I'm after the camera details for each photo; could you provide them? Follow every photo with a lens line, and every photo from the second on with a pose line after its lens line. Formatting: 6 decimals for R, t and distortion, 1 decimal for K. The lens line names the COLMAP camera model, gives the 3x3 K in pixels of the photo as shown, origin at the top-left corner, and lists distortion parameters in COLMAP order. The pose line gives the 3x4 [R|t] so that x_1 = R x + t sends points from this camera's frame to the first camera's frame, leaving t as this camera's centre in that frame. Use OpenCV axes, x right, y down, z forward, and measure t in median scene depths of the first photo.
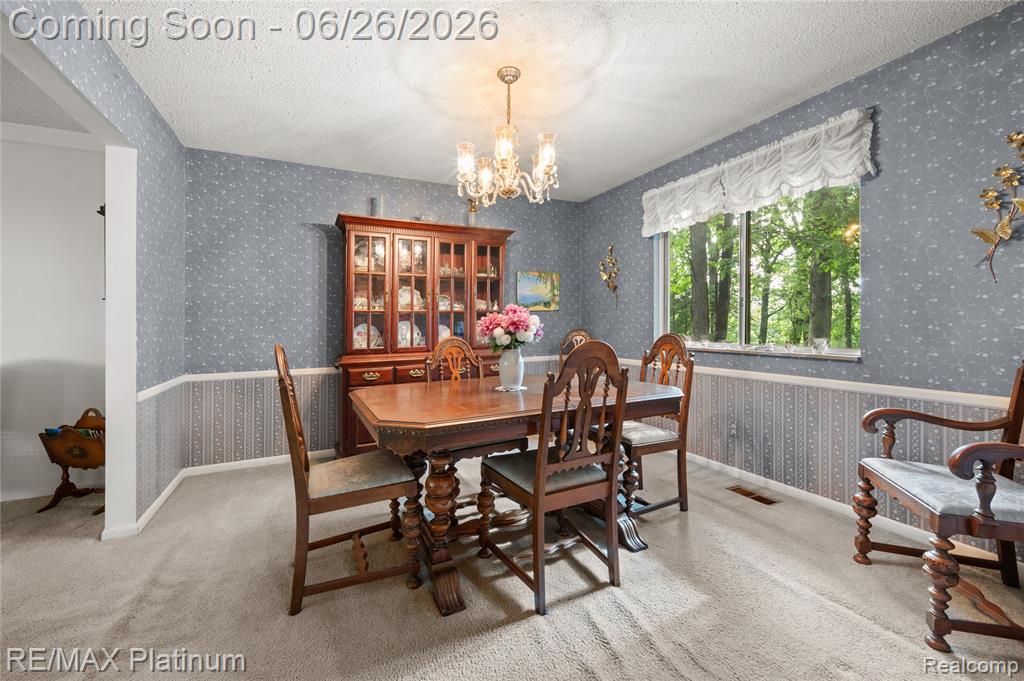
lens RADIAL K [[413.2, 0, 526.6], [0, 413.2, 307.9], [0, 0, 1]] dist [0.003002, -0.001241]
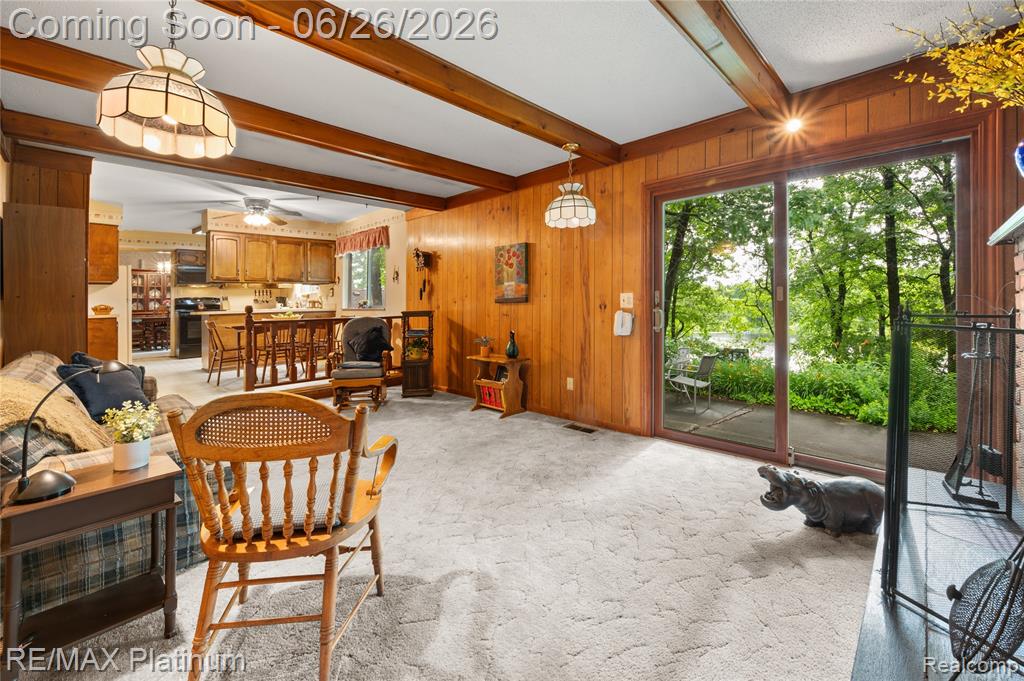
lens RADIAL K [[413.2, 0, 500.7], [0, 413.2, 284.3], [0, 0, 1]] dist [0.003002, -0.001241]
pose [[0.952407, 0.005917, 0.304772, 1.260330], [-0.005324, 0.999982, -0.002779, -0.101339], [-0.304783, 0.001024, 0.952421, -2.776527]]
